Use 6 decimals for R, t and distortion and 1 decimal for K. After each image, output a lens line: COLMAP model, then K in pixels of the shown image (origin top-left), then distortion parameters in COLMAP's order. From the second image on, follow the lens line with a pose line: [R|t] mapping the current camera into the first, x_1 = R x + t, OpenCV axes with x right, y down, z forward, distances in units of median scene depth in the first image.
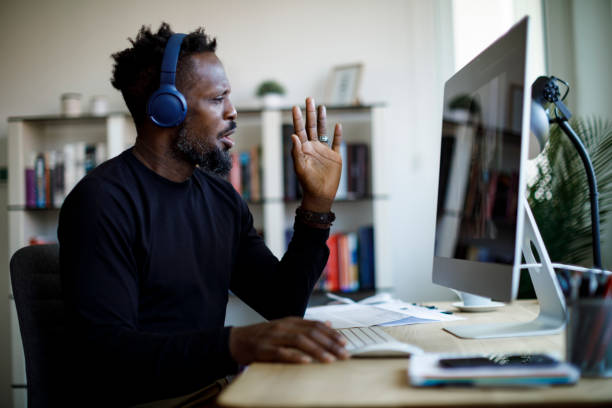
lens RADIAL K [[948.0, 0, 307.3], [0, 948.0, 205.8], [0, 0, 1]] dist [-0.095081, 0.000000]
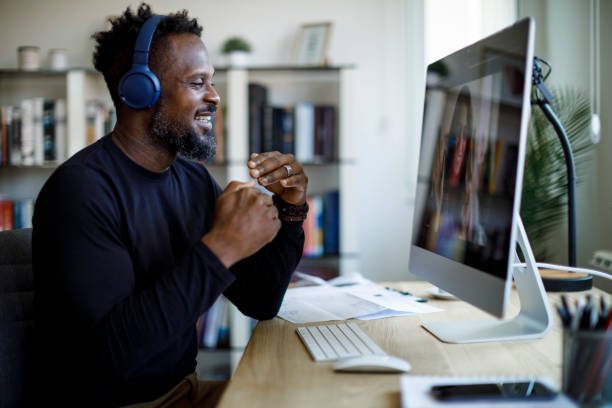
lens RADIAL K [[948.0, 0, 306.8], [0, 948.0, 208.0], [0, 0, 1]] dist [-0.095081, 0.000000]
pose [[0.998401, 0.019504, 0.053060, -0.016064], [-0.023382, 0.997022, 0.073489, -0.032831], [-0.051469, -0.074612, 0.995884, 0.022354]]
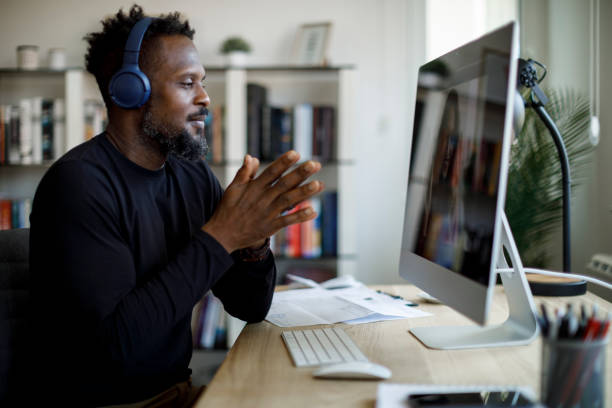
lens RADIAL K [[948.0, 0, 302.7], [0, 948.0, 202.4], [0, 0, 1]] dist [-0.095081, 0.000000]
pose [[0.998972, 0.025705, 0.037342, -0.002603], [-0.028272, 0.997151, 0.069932, -0.035594], [-0.035438, -0.070916, 0.996853, 0.025997]]
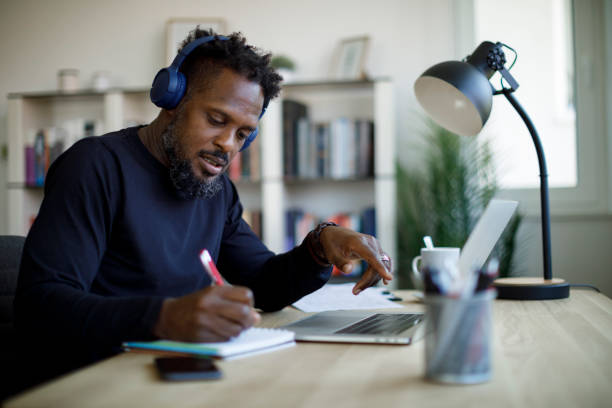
lens RADIAL K [[948.0, 0, 306.7], [0, 948.0, 203.8], [0, 0, 1]] dist [-0.095081, 0.000000]
pose [[0.989981, 0.011781, -0.140710, 0.139233], [-0.009454, 0.999807, 0.017197, 0.002040], [0.140885, -0.015694, 0.989902, 0.056637]]
